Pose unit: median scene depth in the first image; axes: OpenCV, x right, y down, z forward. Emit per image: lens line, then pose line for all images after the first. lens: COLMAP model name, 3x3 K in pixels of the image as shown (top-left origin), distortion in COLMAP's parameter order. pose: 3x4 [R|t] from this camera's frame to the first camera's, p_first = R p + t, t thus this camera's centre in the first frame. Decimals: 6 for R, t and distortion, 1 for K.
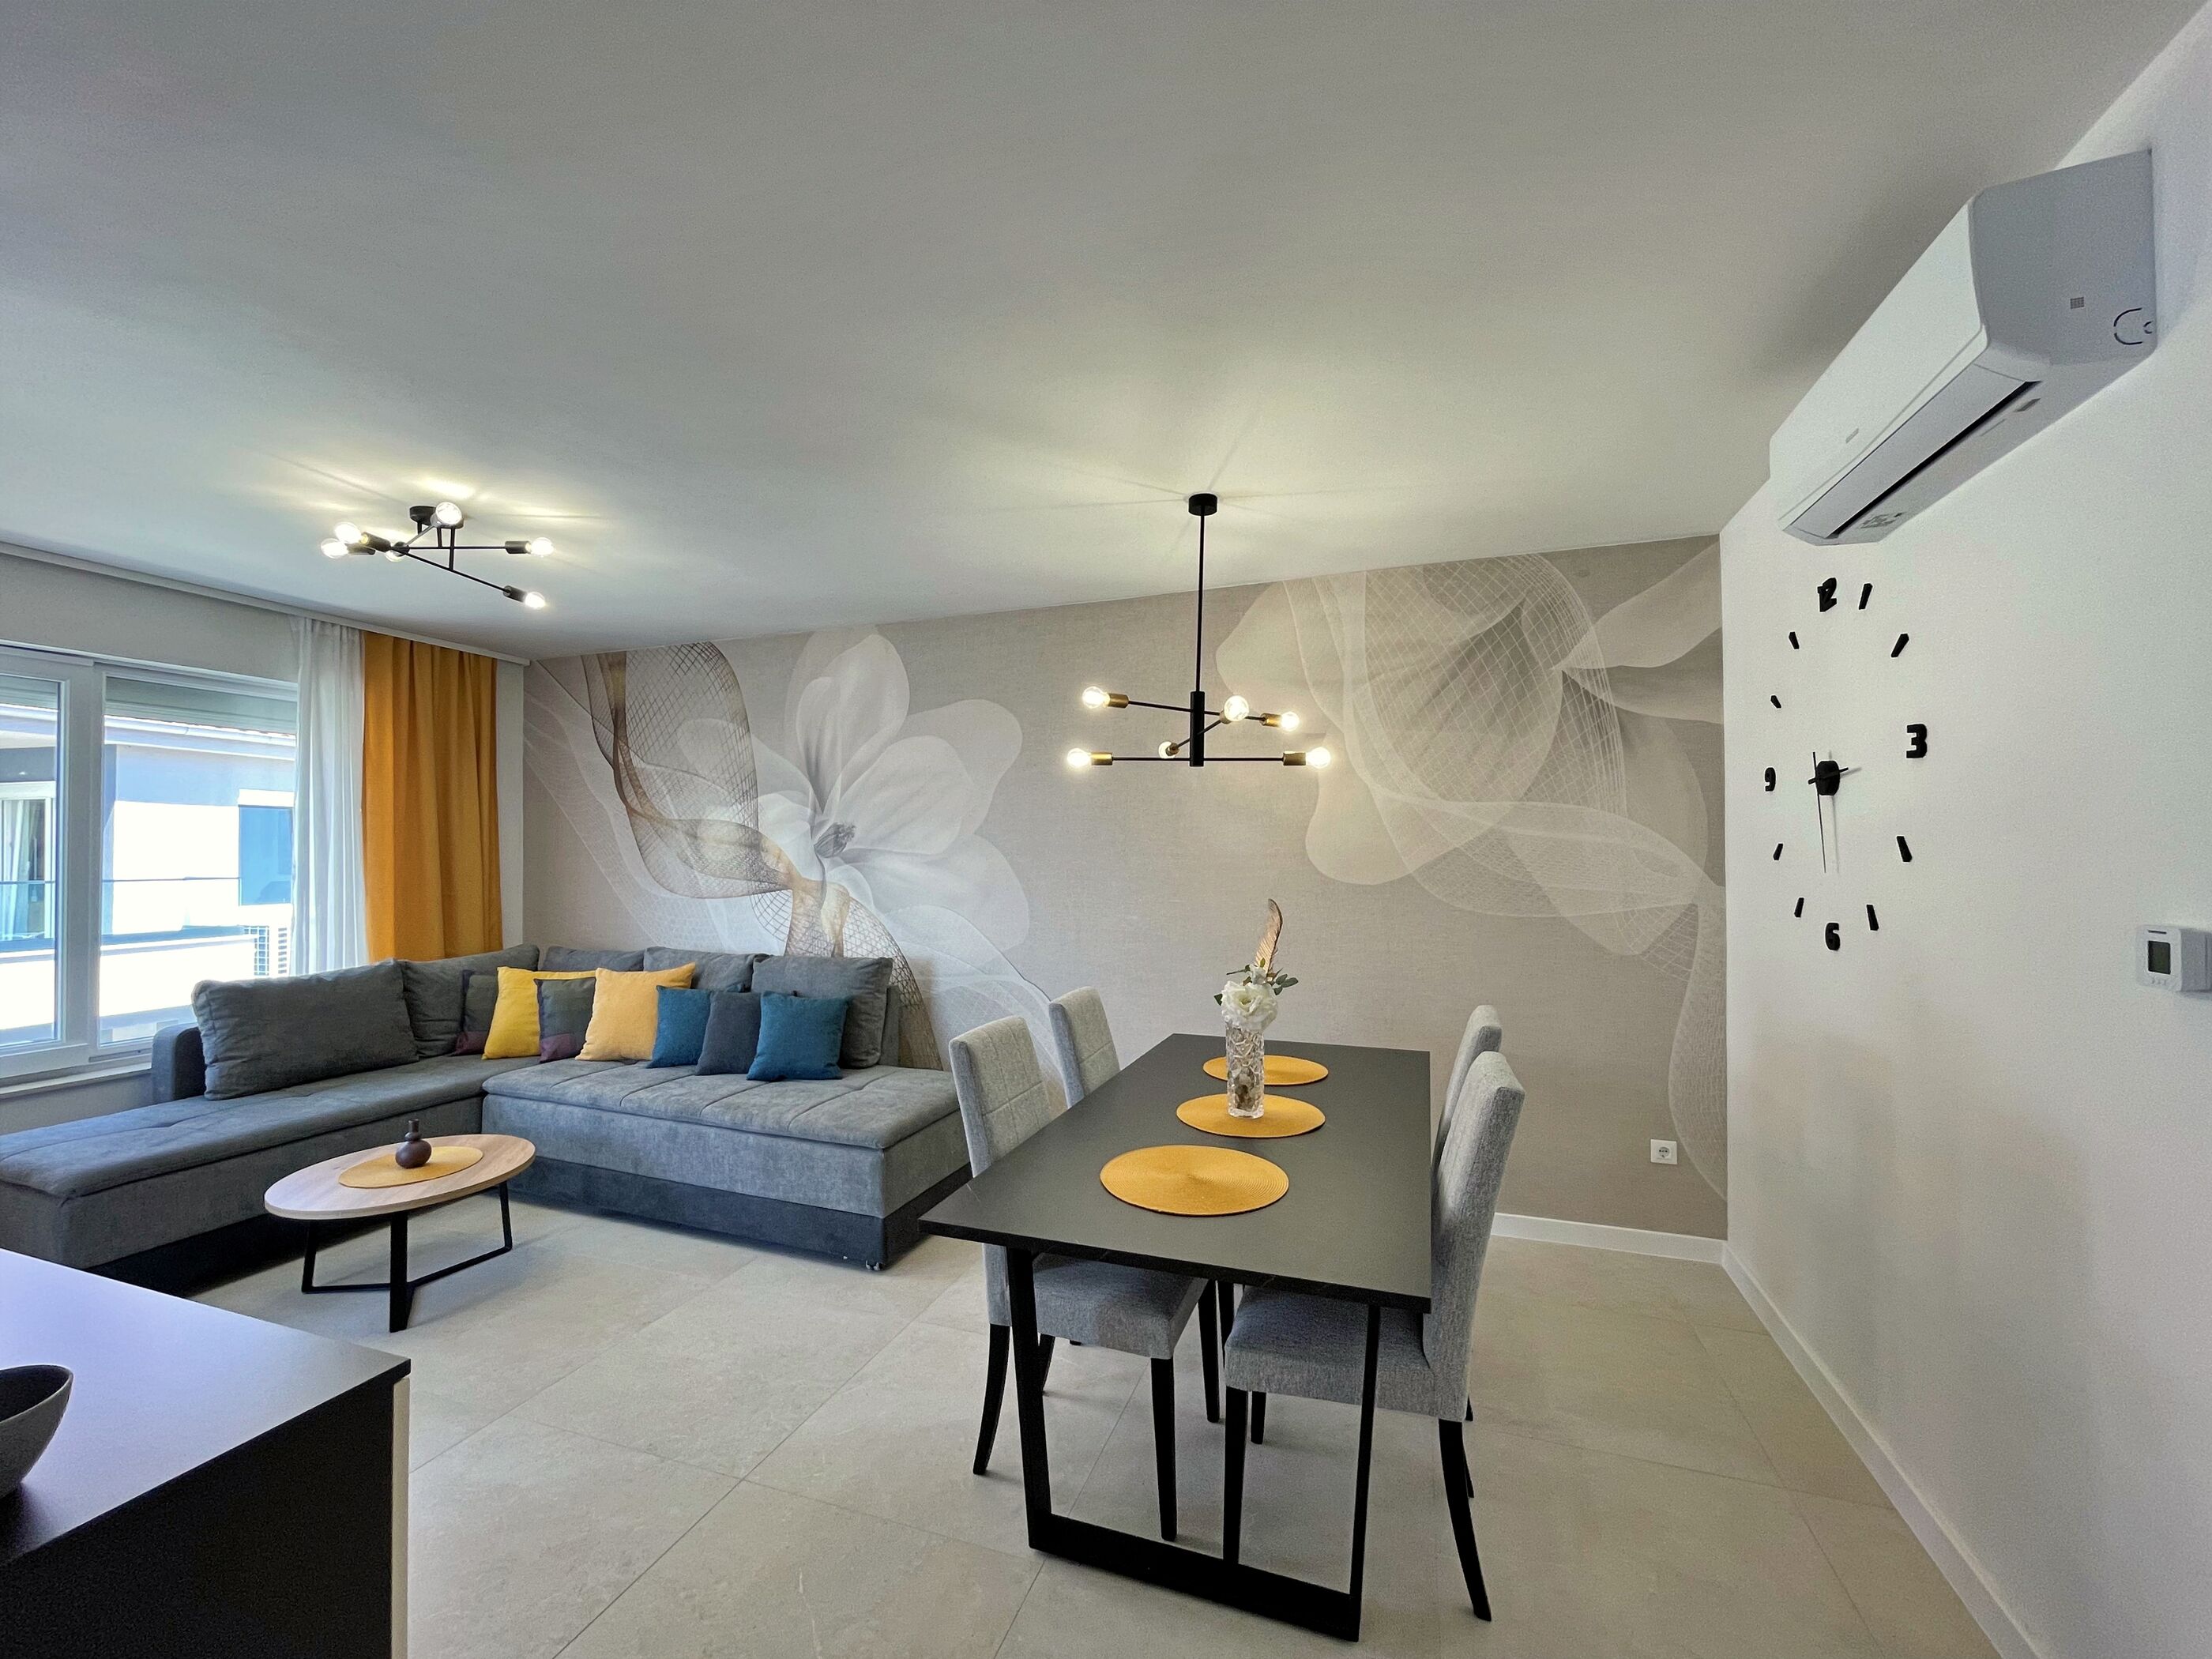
lens RADIAL K [[900.7, 0, 1103.7], [0, 900.7, 838.7], [0, 0, 1]] dist [-0.001541, 0.000188]
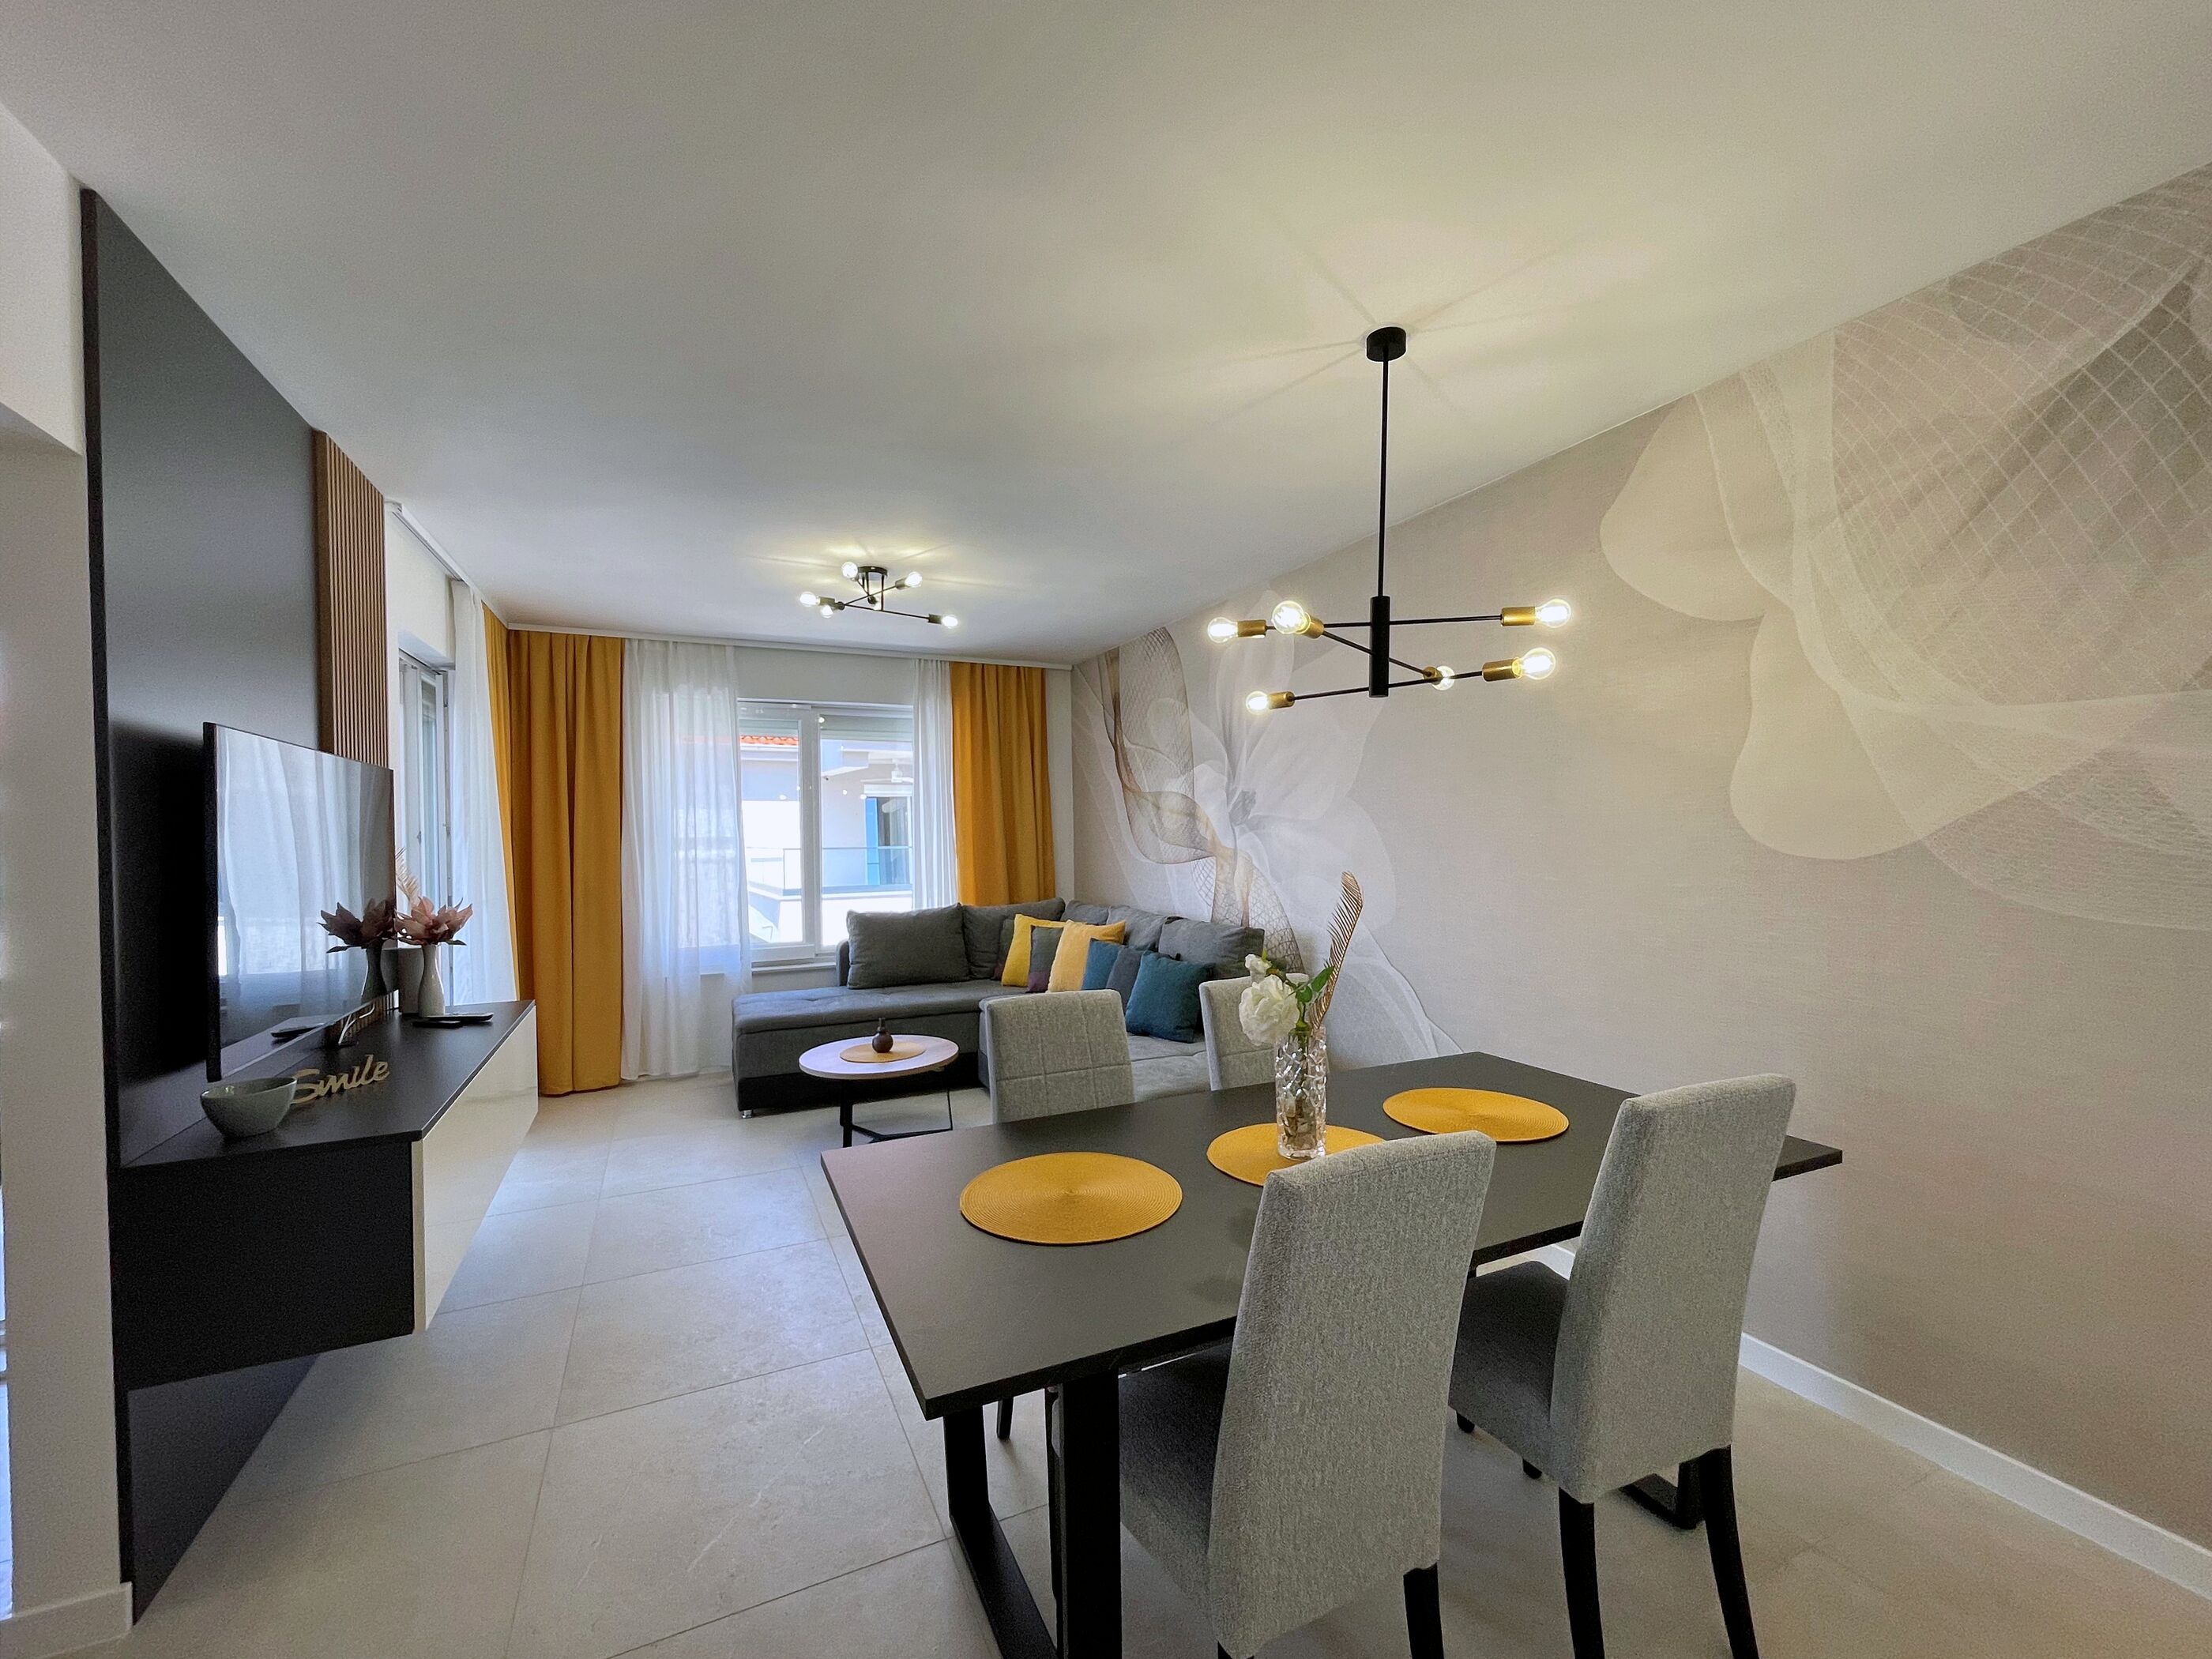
lens RADIAL K [[913.1, 0, 1095.1], [0, 913.1, 839.4], [0, 0, 1]] dist [-0.001804, -0.000116]
pose [[0.697969, 0.000963, -0.716127, 0.324900], [0.021234, 0.999532, 0.022040, 0.012054], [0.715813, -0.030590, 0.697622, 0.192175]]
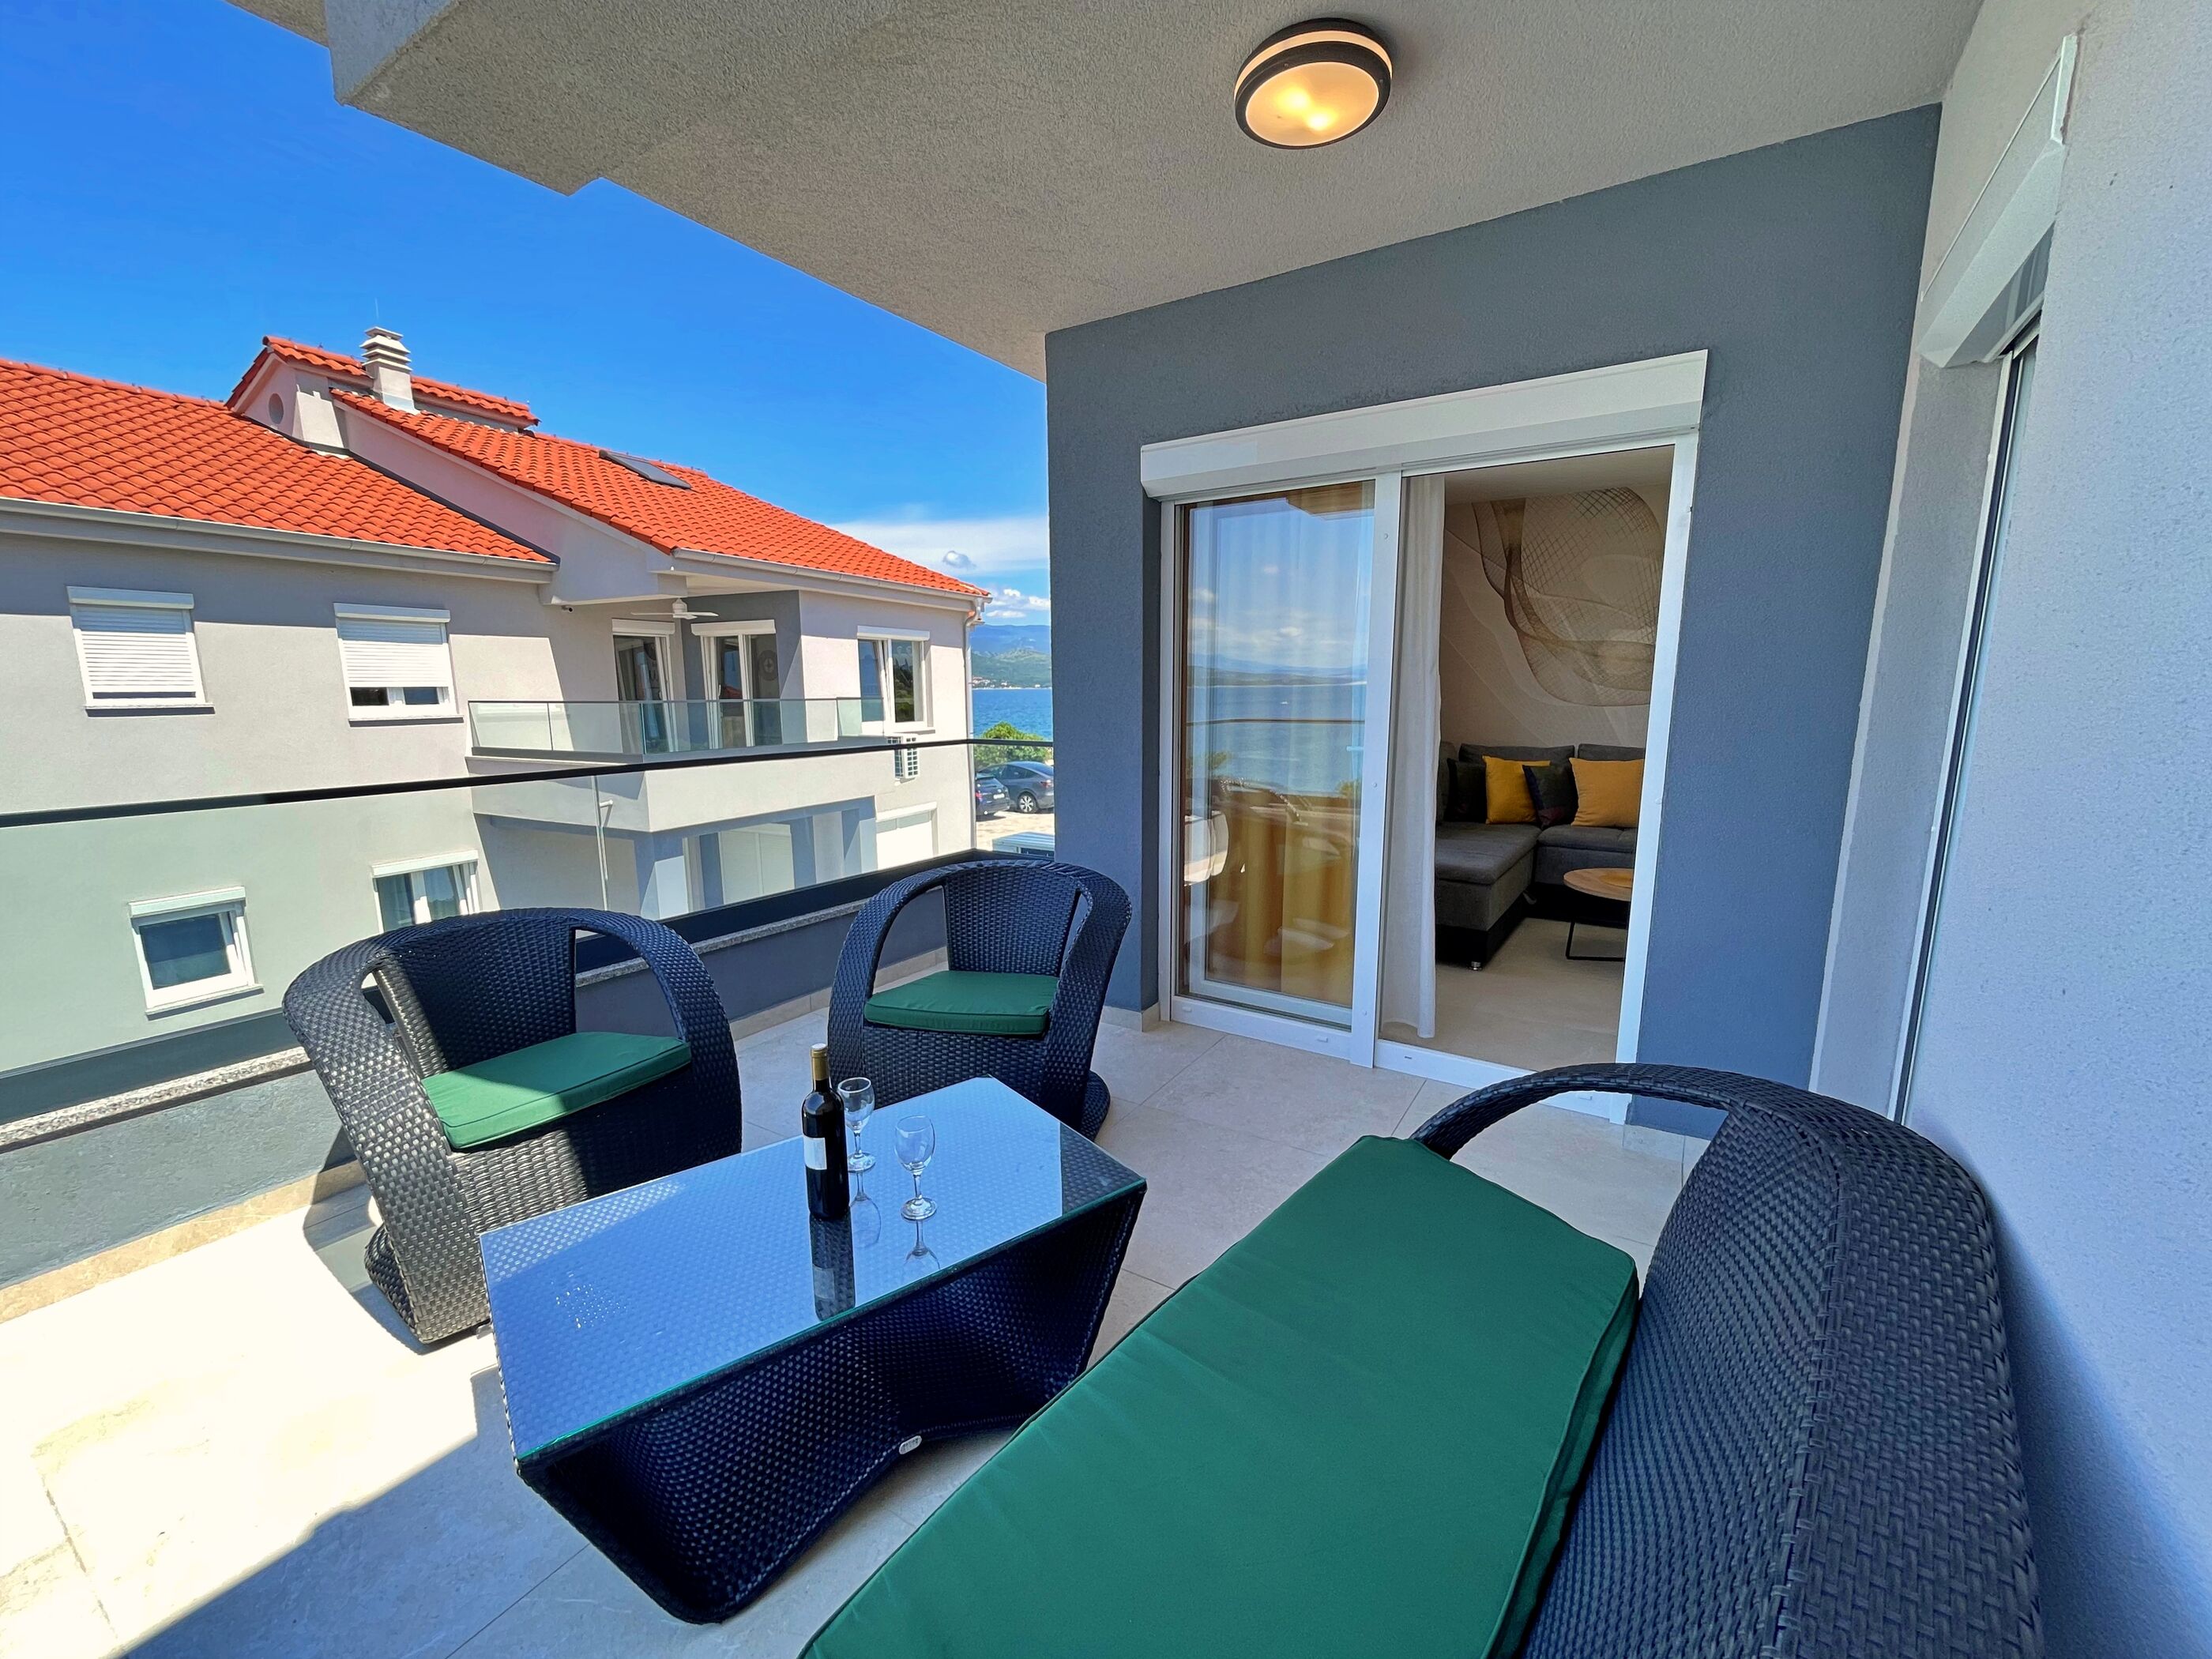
lens RADIAL K [[900.7, 0, 1103.7], [0, 900.7, 838.7], [0, 0, 1]] dist [-0.001541, 0.000188]
pose [[0.977495, 0.035483, -0.207951, -0.952244], [0.003250, 0.983103, 0.183027, 0.018821], [0.210931, -0.179584, 0.960863, -0.403478]]
